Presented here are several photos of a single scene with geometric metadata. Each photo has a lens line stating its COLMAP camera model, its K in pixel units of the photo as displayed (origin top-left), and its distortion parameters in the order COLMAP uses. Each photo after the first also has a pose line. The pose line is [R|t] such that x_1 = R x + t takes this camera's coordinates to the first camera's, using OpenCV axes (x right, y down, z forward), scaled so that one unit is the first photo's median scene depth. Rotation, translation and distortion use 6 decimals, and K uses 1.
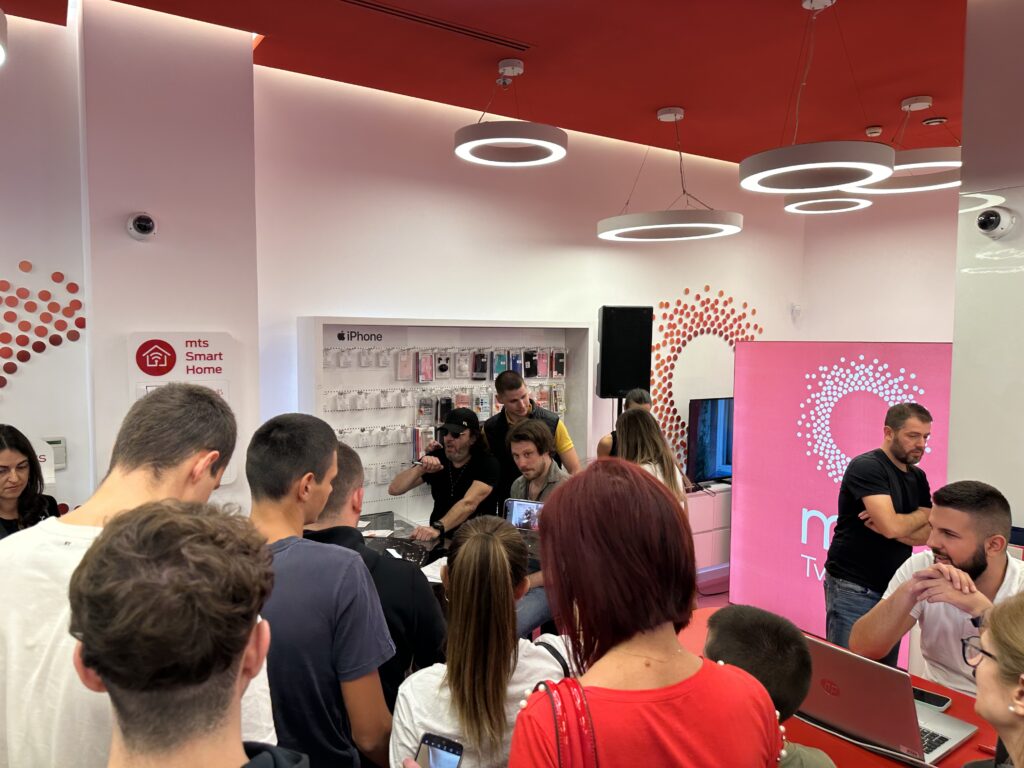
lens RADIAL K [[728.1, 0, 513.0], [0, 728.1, 383.5], [0, 0, 1]] dist [0.024277, -0.000098]
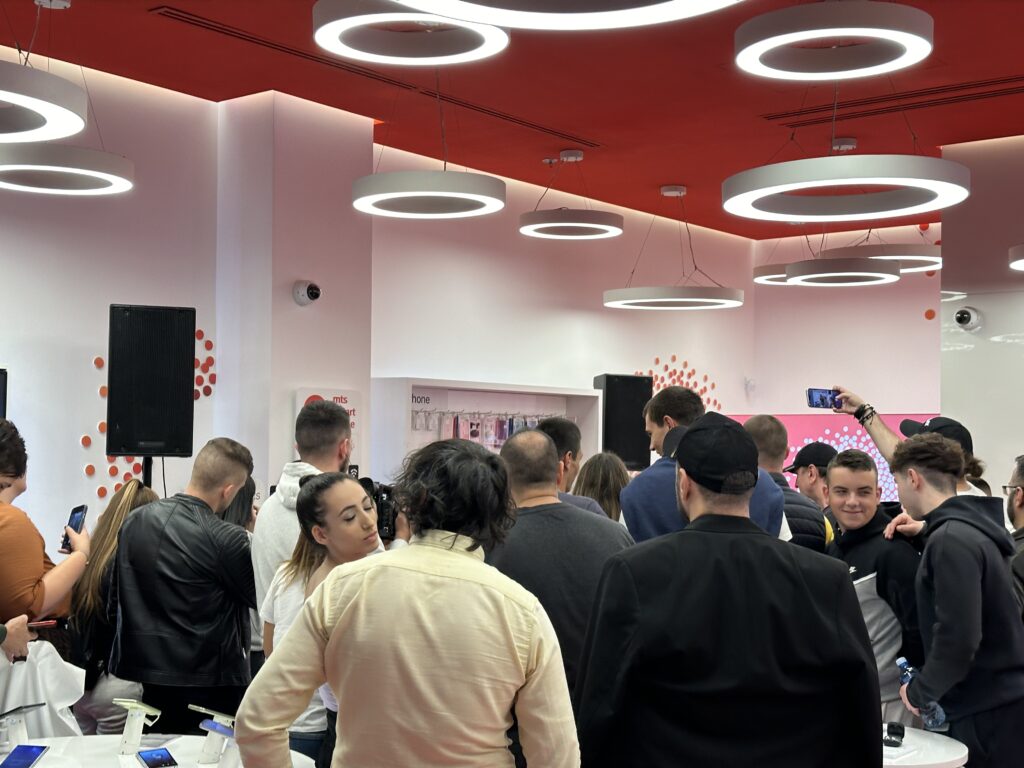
lens RADIAL K [[1425.7, 0, 511.4], [0, 1425.7, 383.6], [0, 0, 1]] dist [0.193020, 0.000000]
pose [[0.947489, 0.020516, 0.319130, -0.647280], [0.012848, 0.994692, -0.102091, 0.105893], [-0.319531, 0.100830, 0.942196, -0.809999]]
